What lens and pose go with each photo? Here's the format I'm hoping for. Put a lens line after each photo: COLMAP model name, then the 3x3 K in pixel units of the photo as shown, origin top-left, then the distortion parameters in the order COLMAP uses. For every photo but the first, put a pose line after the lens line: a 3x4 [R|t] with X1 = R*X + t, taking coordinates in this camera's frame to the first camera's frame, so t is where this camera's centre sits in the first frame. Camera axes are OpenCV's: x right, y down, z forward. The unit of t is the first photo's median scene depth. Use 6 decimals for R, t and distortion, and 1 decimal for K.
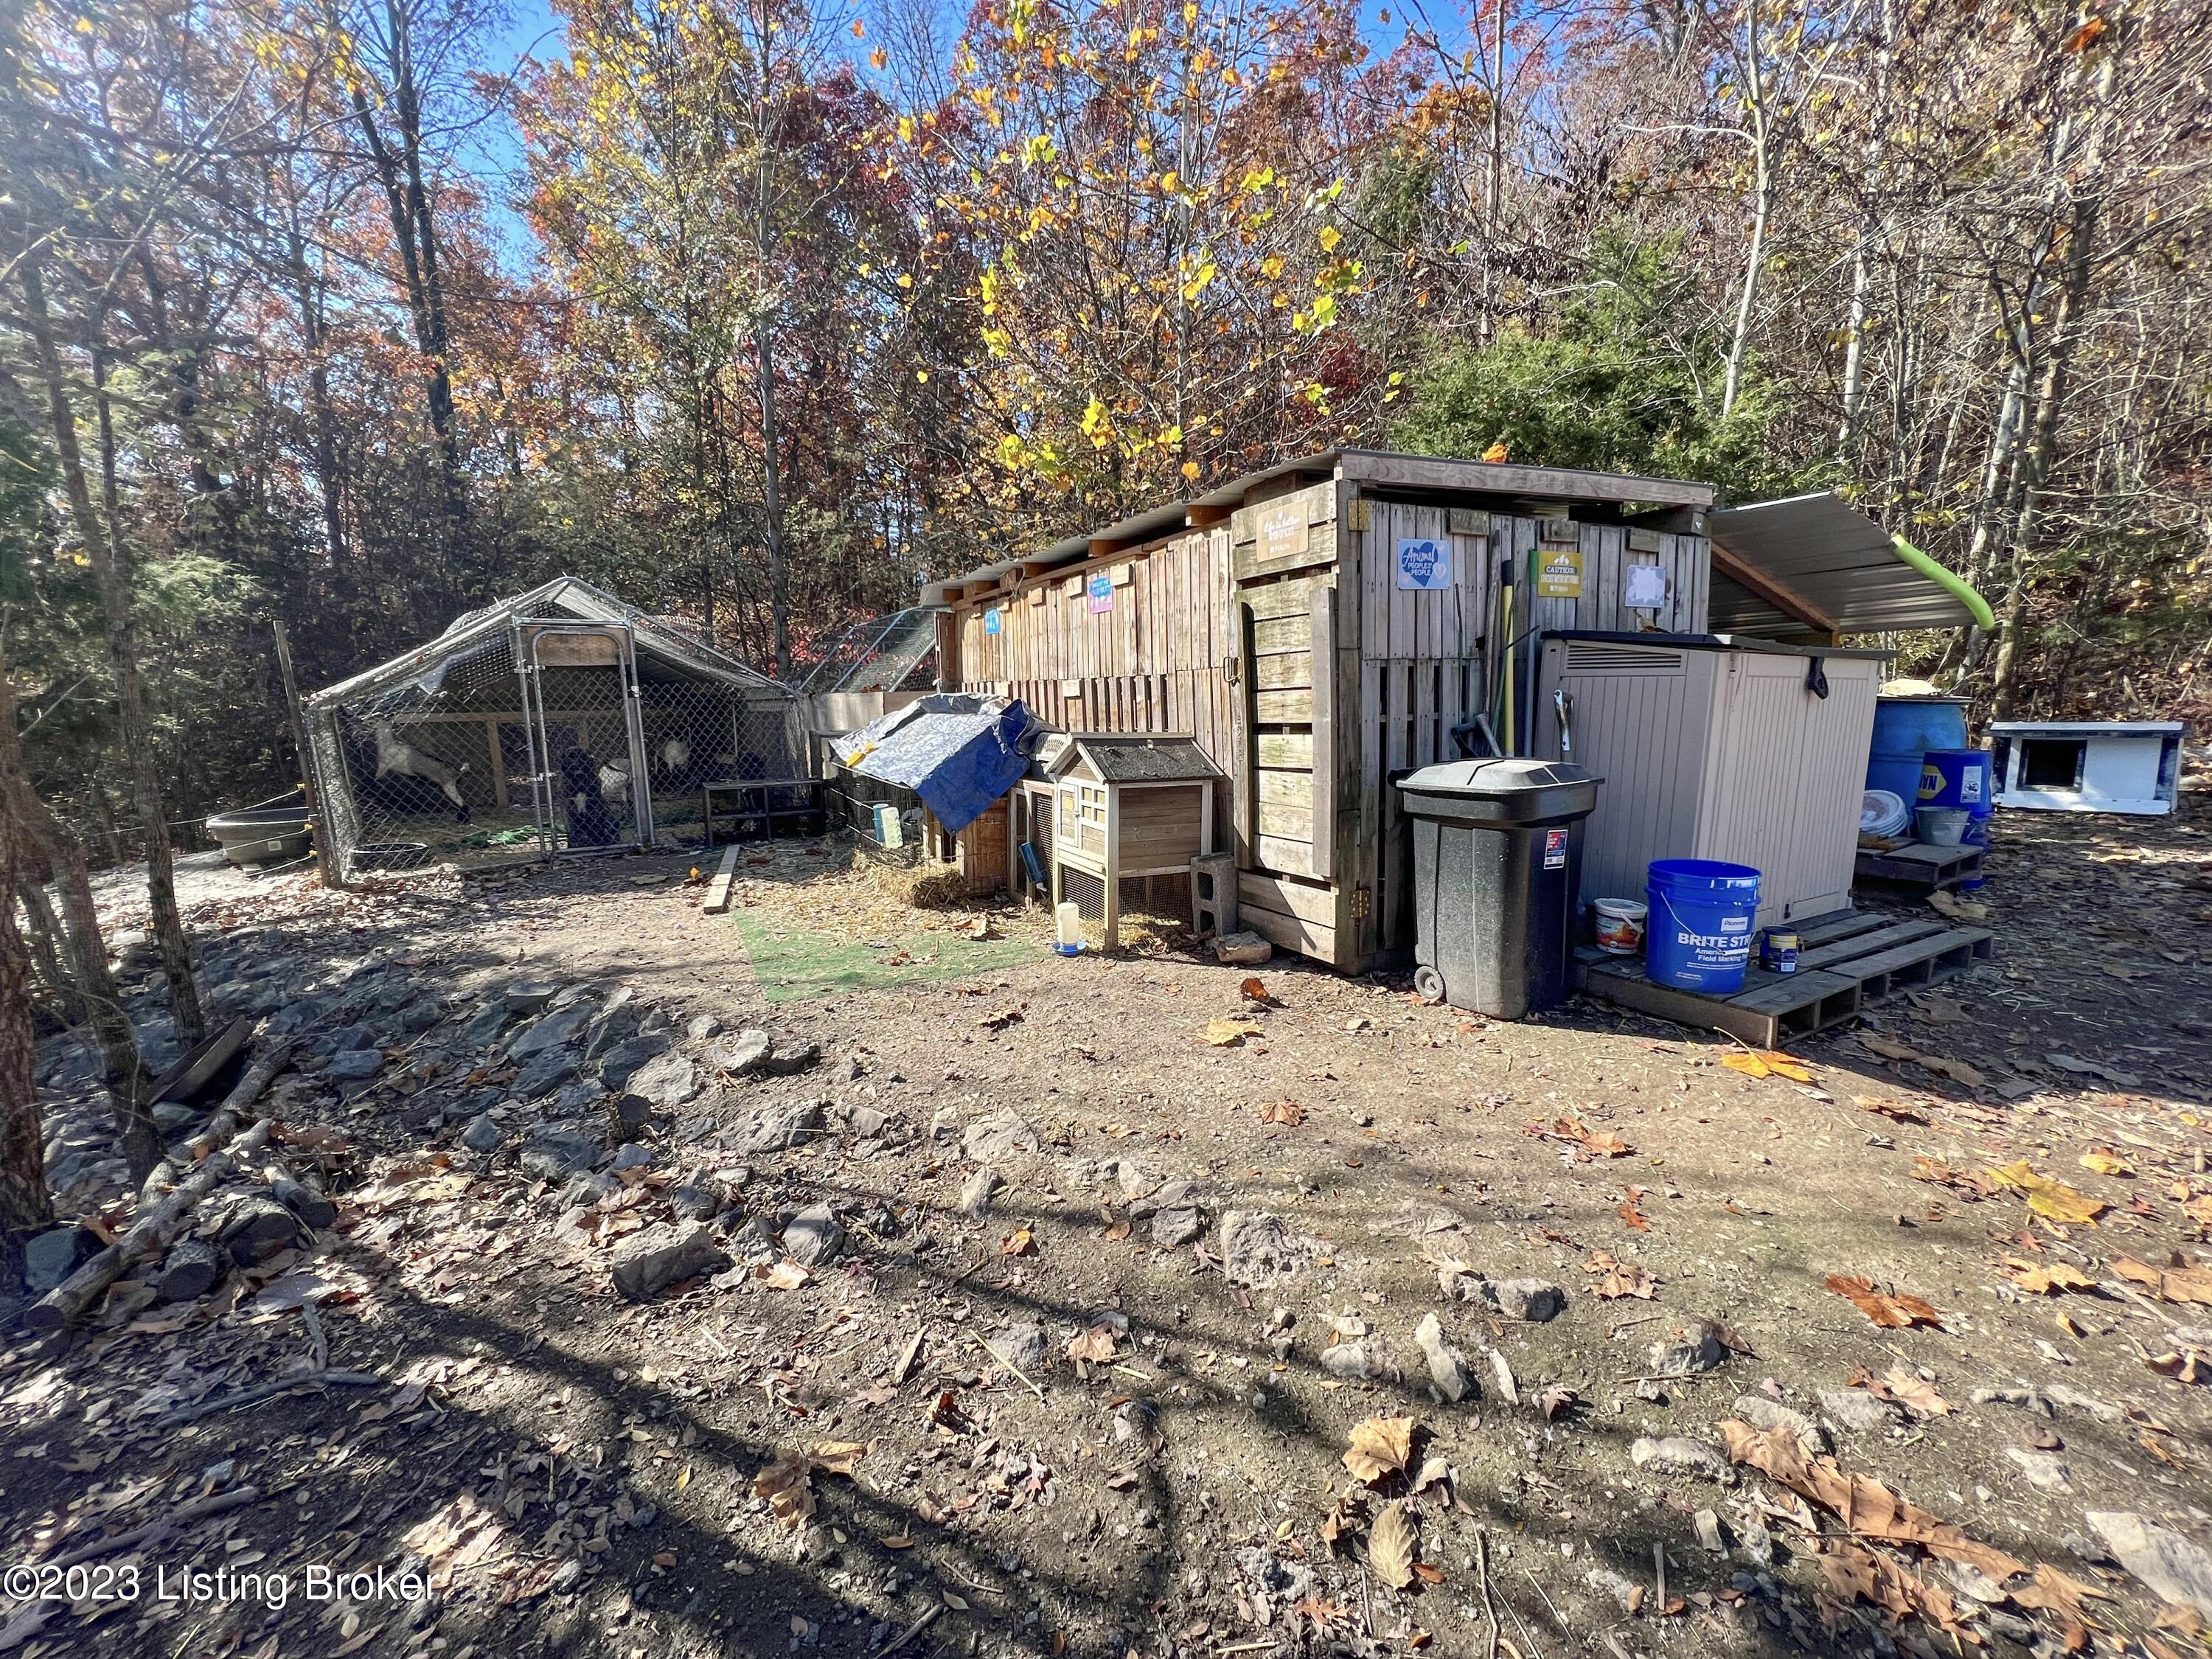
lens RADIAL K [[883.4, 0, 1106.0], [0, 883.4, 829.5], [0, 0, 1]] dist [-0.003121, 0.000351]
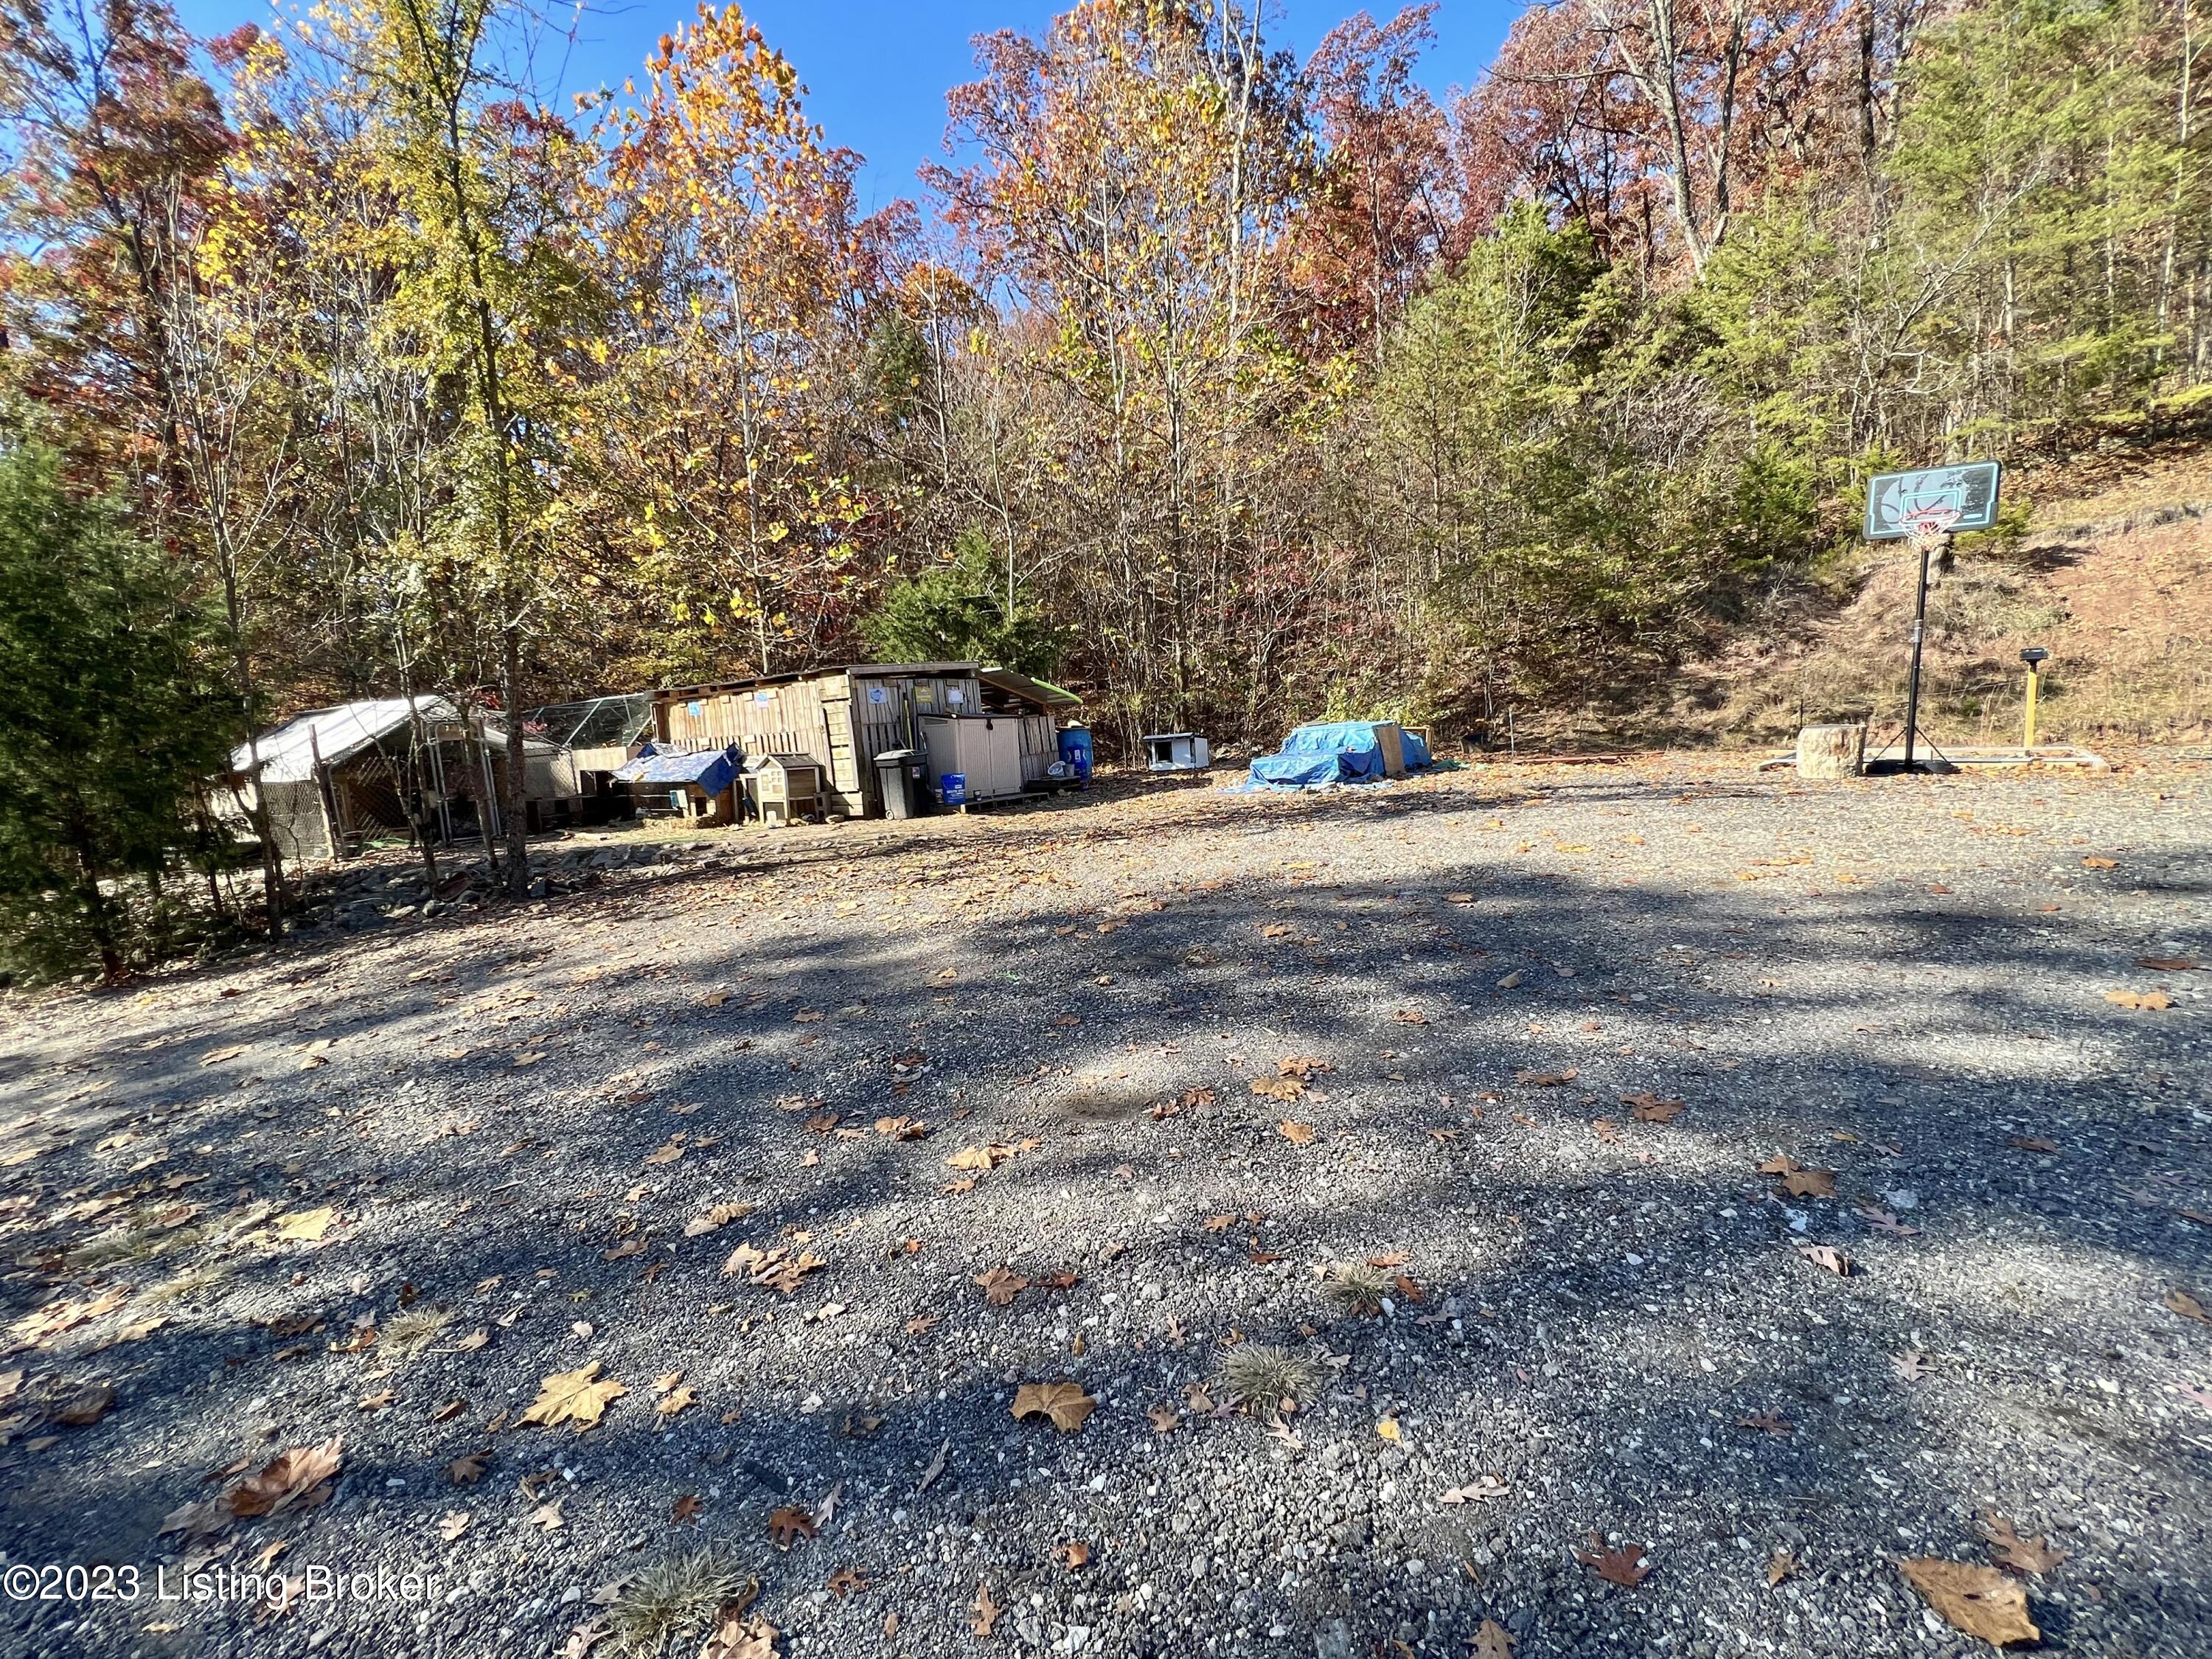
lens RADIAL K [[1007.5, 0, 1106.0], [0, 1007.5, 829.5], [0, 0, 1]] dist [-0.000048, 0.000019]
pose [[0.906074, -0.081304, 0.415235, -0.422746], [0.108554, 0.993186, -0.042404, 0.402823], [-0.408958, 0.083497, 0.908725, -2.442227]]
